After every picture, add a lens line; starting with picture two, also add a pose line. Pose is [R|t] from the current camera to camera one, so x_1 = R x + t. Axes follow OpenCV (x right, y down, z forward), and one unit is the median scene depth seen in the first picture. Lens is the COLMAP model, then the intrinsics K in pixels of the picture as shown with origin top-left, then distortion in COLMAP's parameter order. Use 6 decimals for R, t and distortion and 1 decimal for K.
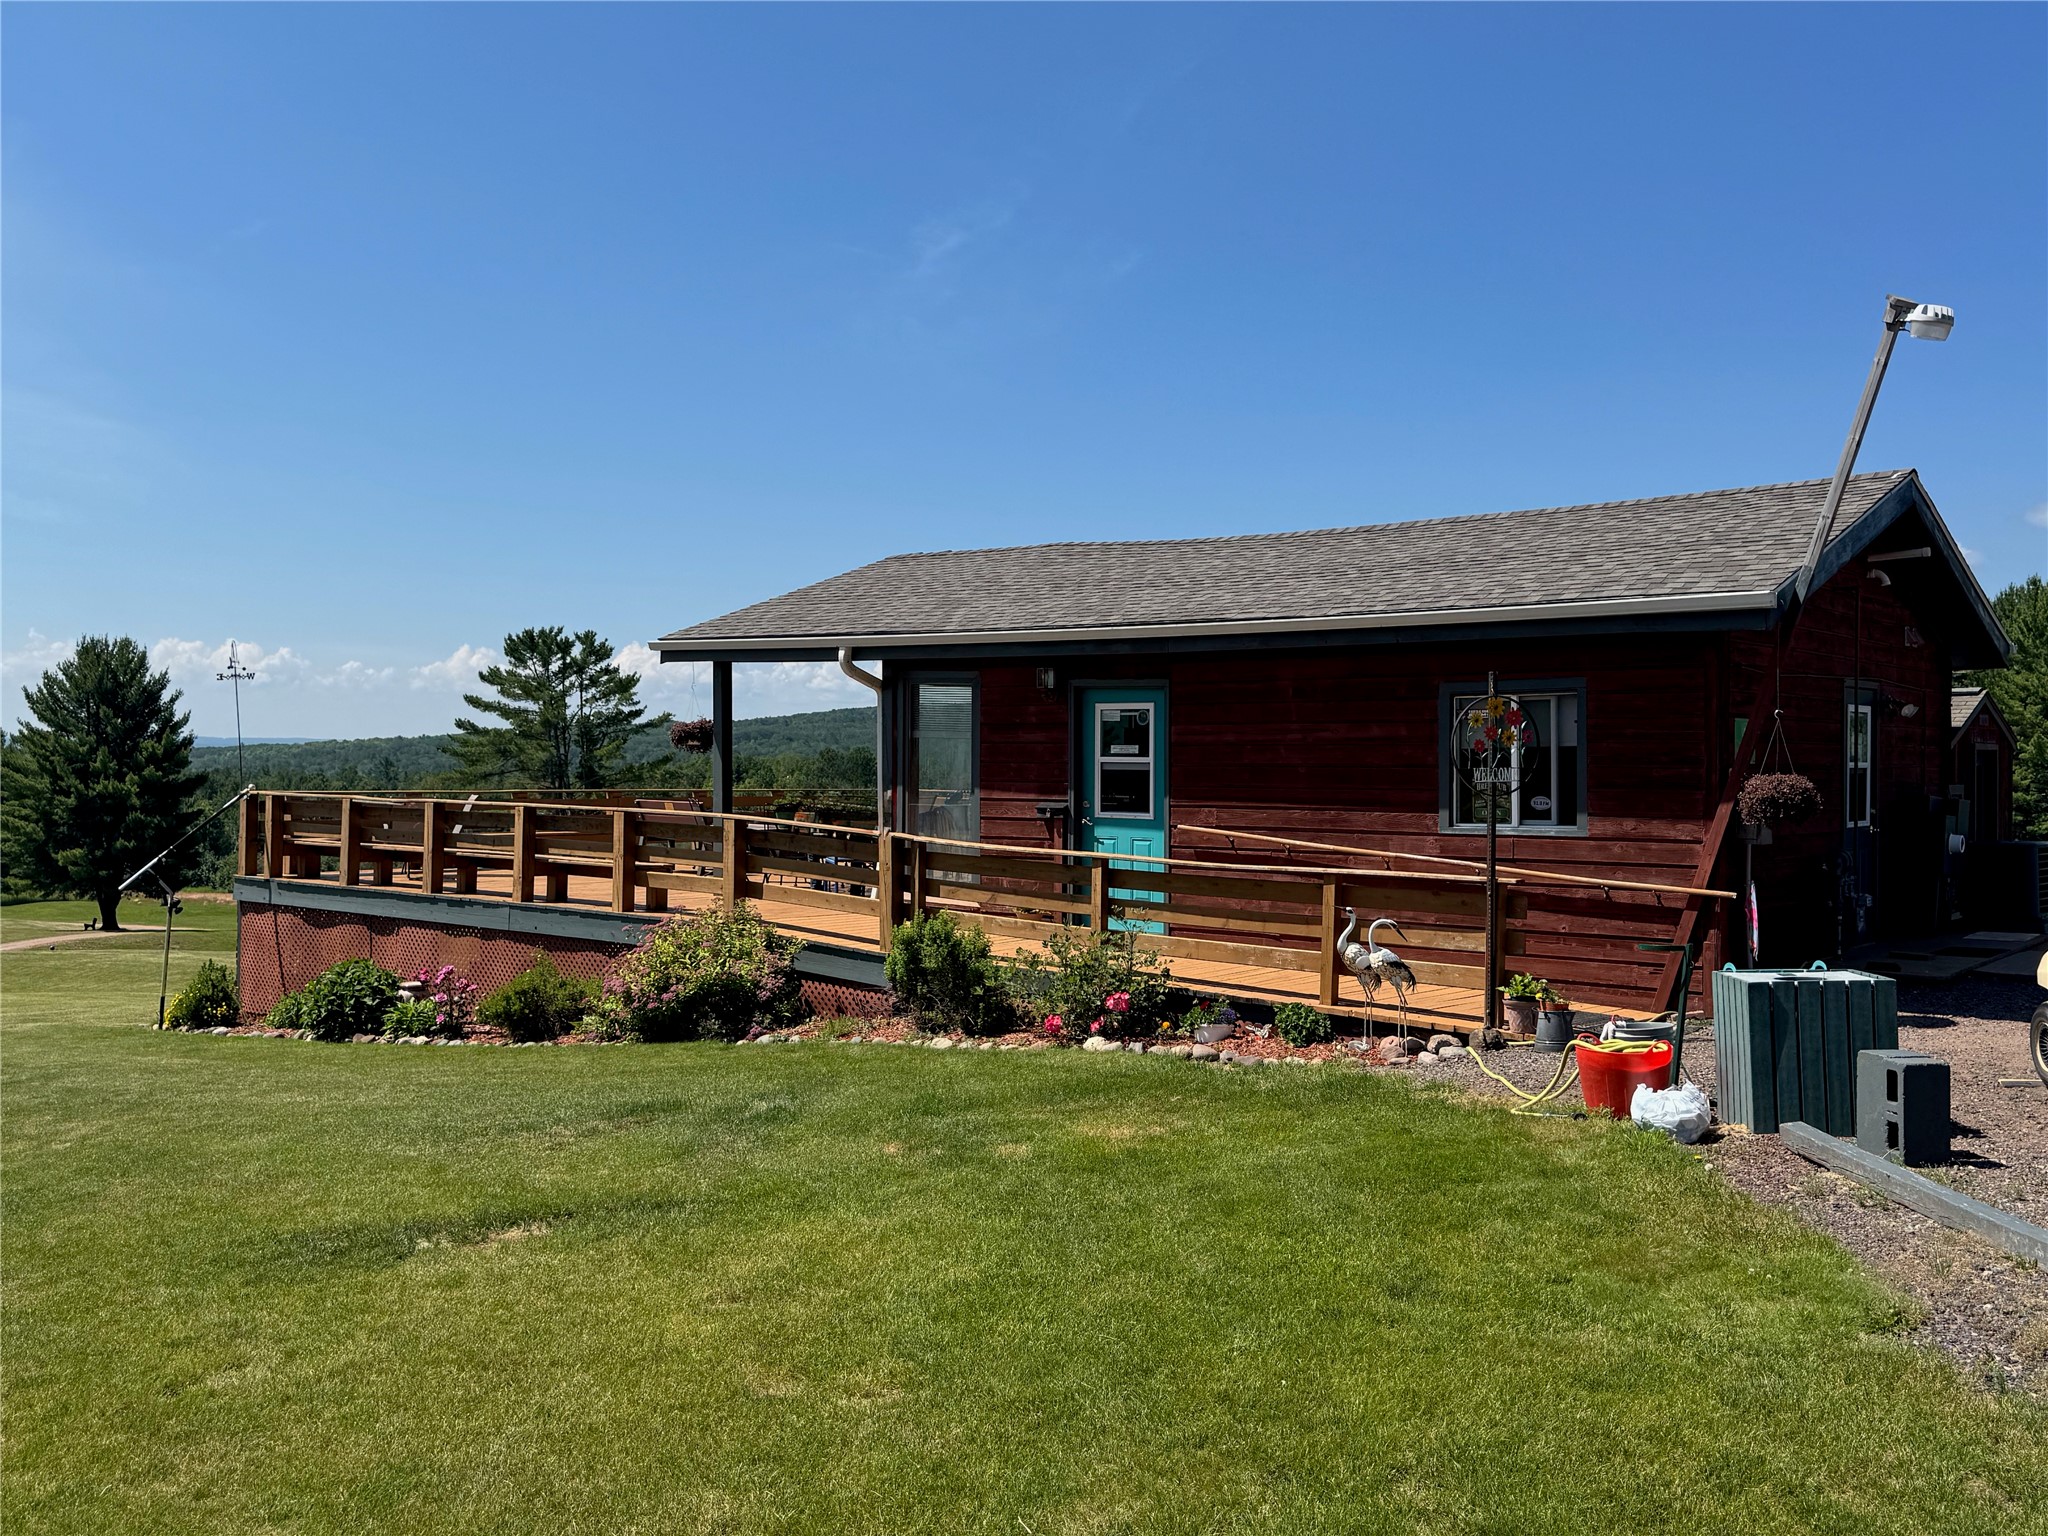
lens RADIAL K [[1943.4, 0, 1030.6], [0, 1943.4, 770.8], [0, 0, 1]] dist [0.012456, 0.000000]
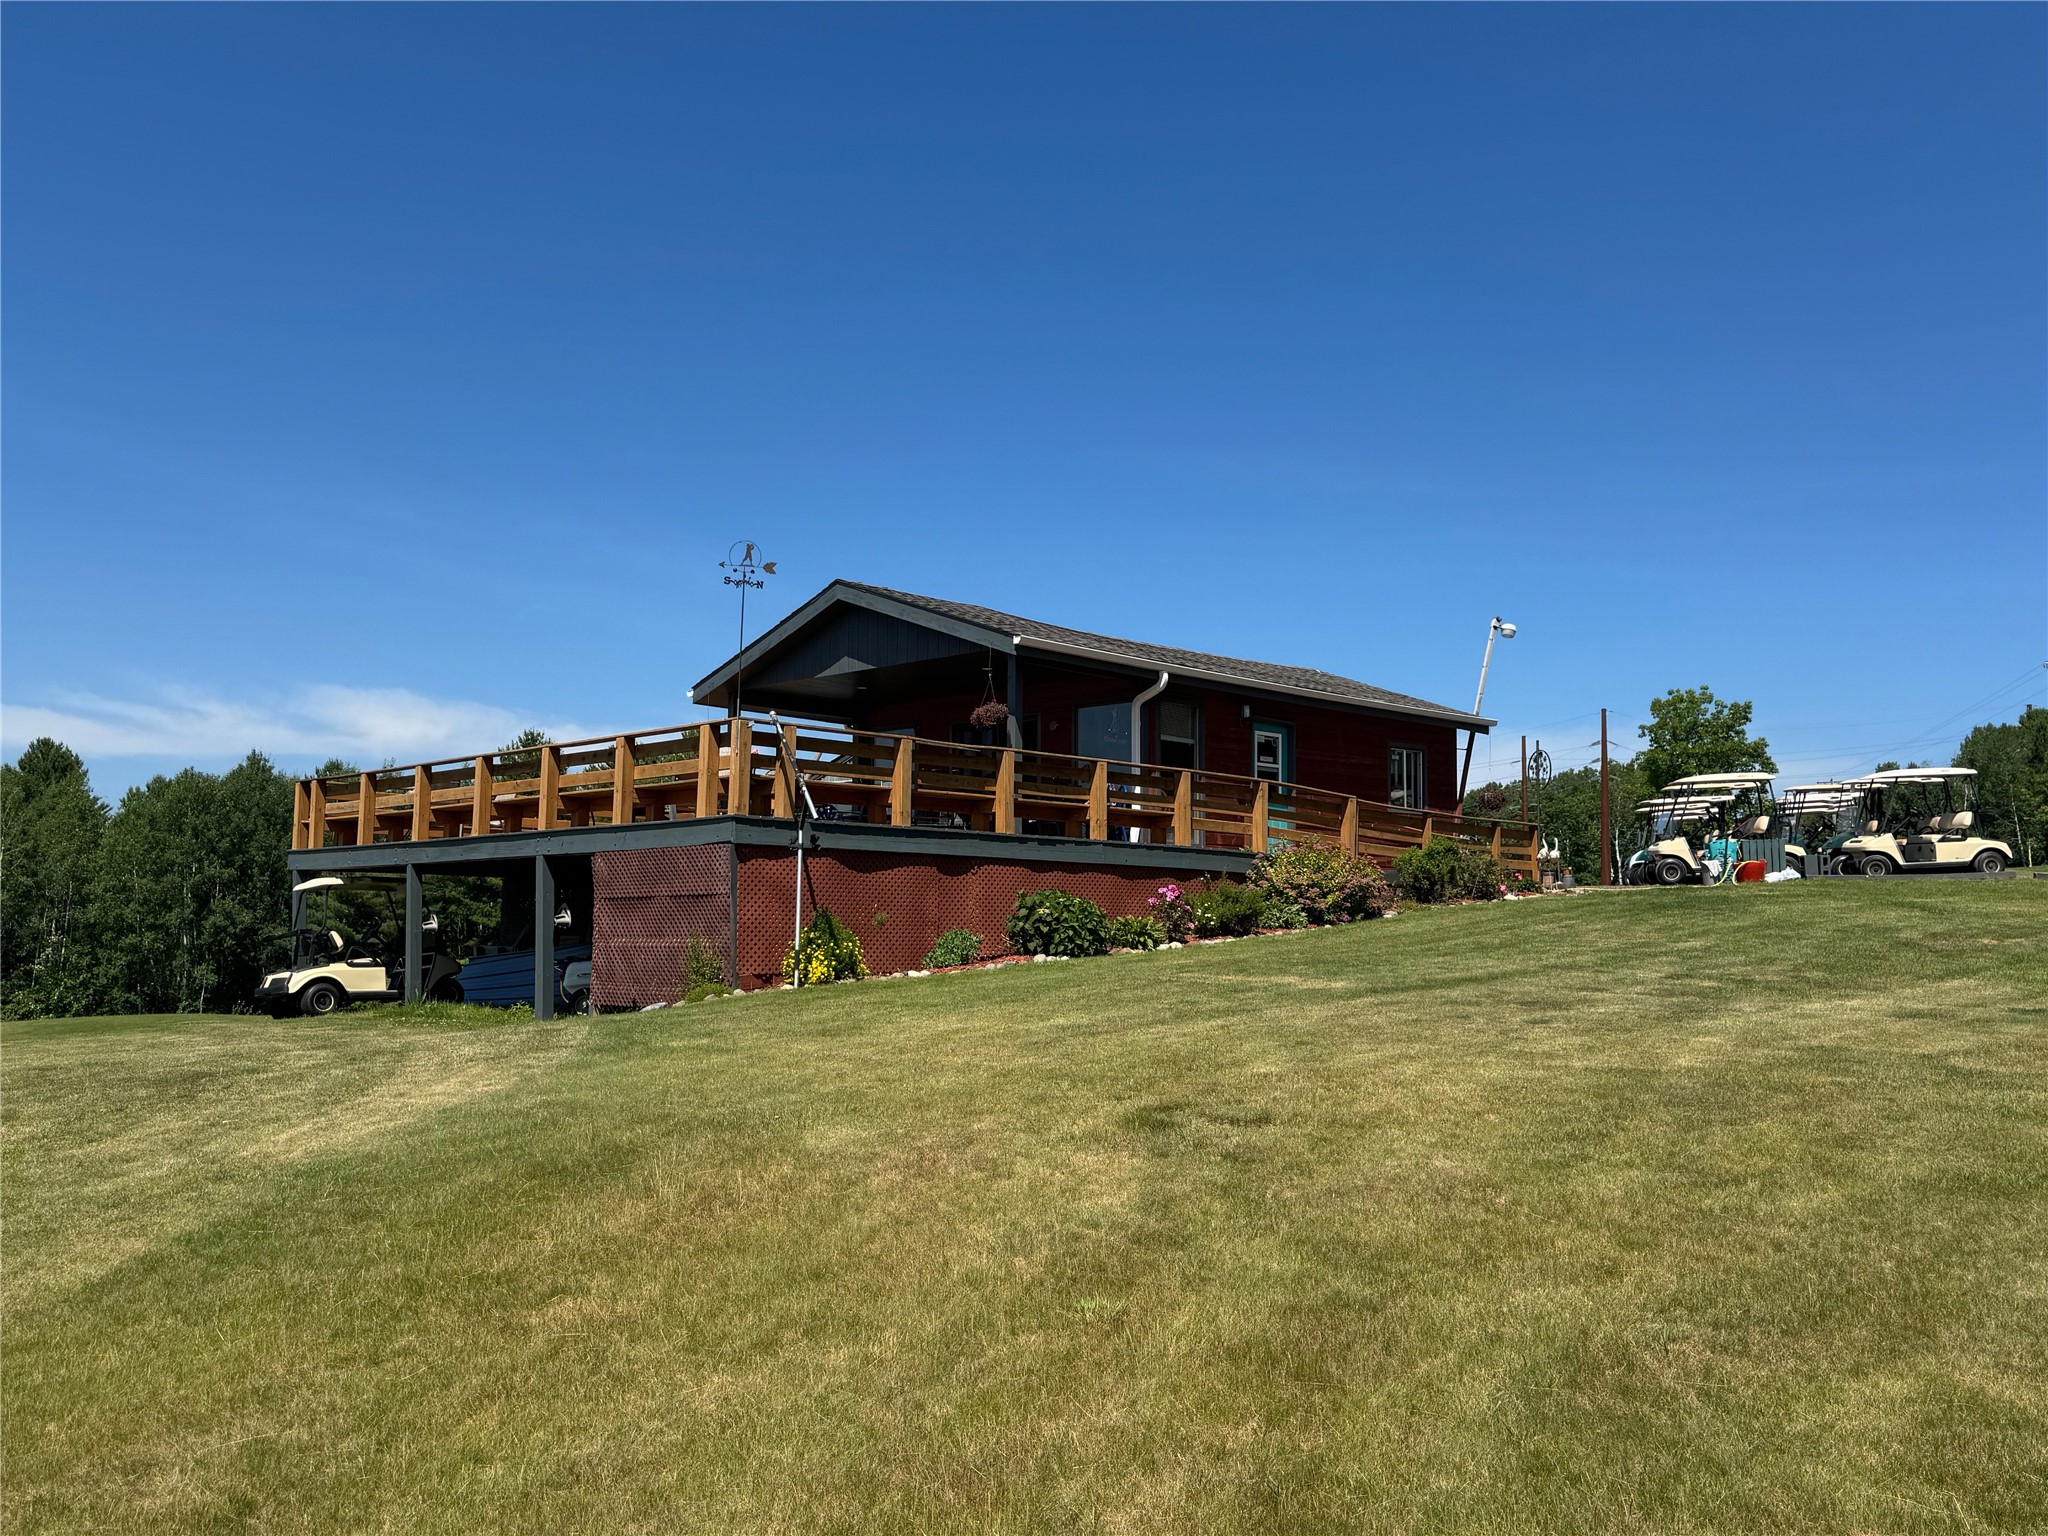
lens RADIAL K [[1732.2, 0, 1037.4], [0, 1732.2, 774.8], [0, 0, 1]] dist [0.006968, -0.118272]
pose [[0.107737, 0.077112, 0.991184, -1.503167], [-0.006268, 0.997020, -0.076885, 0.122994], [-0.994160, 0.002070, 0.107899, 1.039222]]
